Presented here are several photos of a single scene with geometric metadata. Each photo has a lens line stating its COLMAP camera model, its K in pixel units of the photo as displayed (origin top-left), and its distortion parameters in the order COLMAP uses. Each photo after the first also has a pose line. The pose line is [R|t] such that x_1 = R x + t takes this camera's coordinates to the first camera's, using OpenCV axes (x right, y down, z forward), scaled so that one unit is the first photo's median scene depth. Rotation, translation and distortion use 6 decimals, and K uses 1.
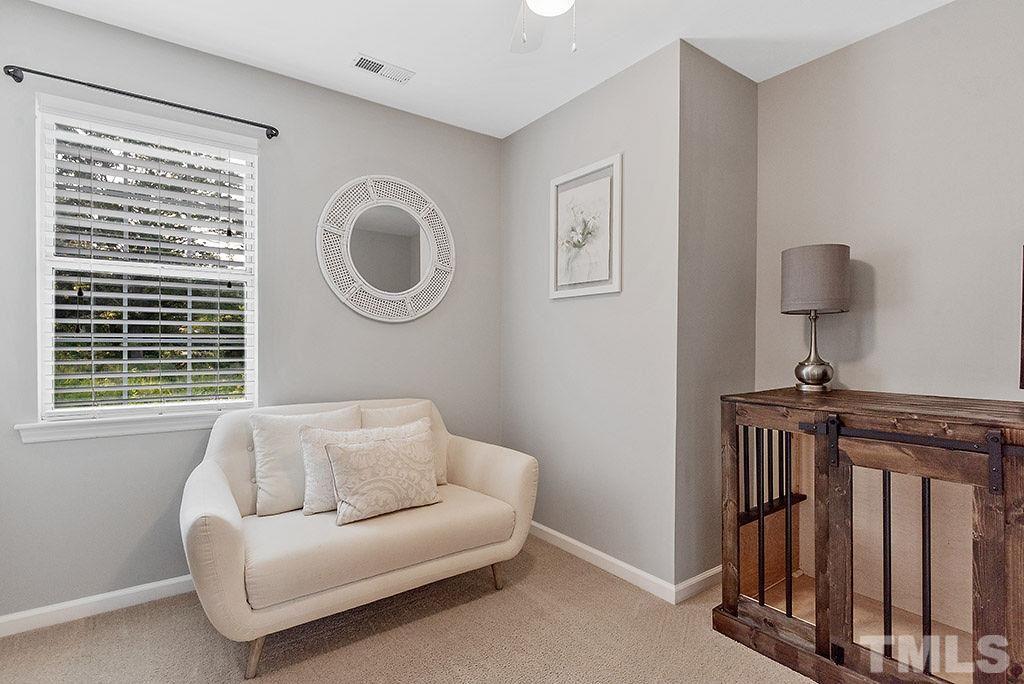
lens RADIAL K [[497.8, 0, 511.4], [0, 497.8, 345.3], [0, 0, 1]] dist [0.002628, -0.000146]
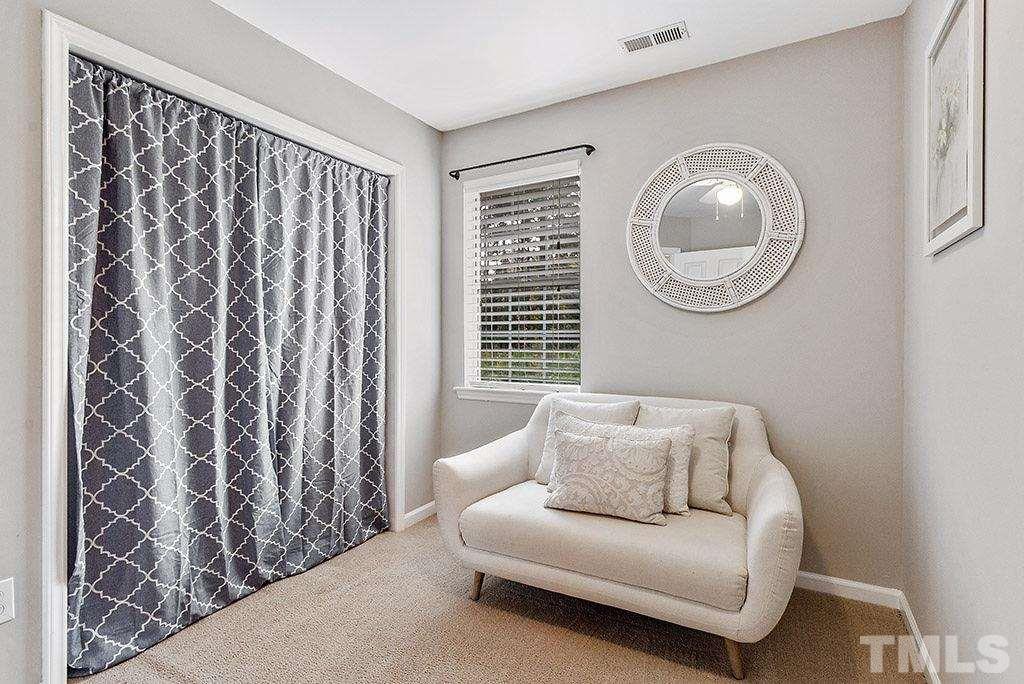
lens RADIAL K [[497.8, 0, 517.7], [0, 497.8, 337.7], [0, 0, 1]] dist [0.002628, -0.000146]
pose [[0.424812, -0.003710, -0.905274, 0.487722], [0.000546, 0.999992, -0.003842, 0.001568], [0.905281, 0.001138, 0.424811, 0.400417]]
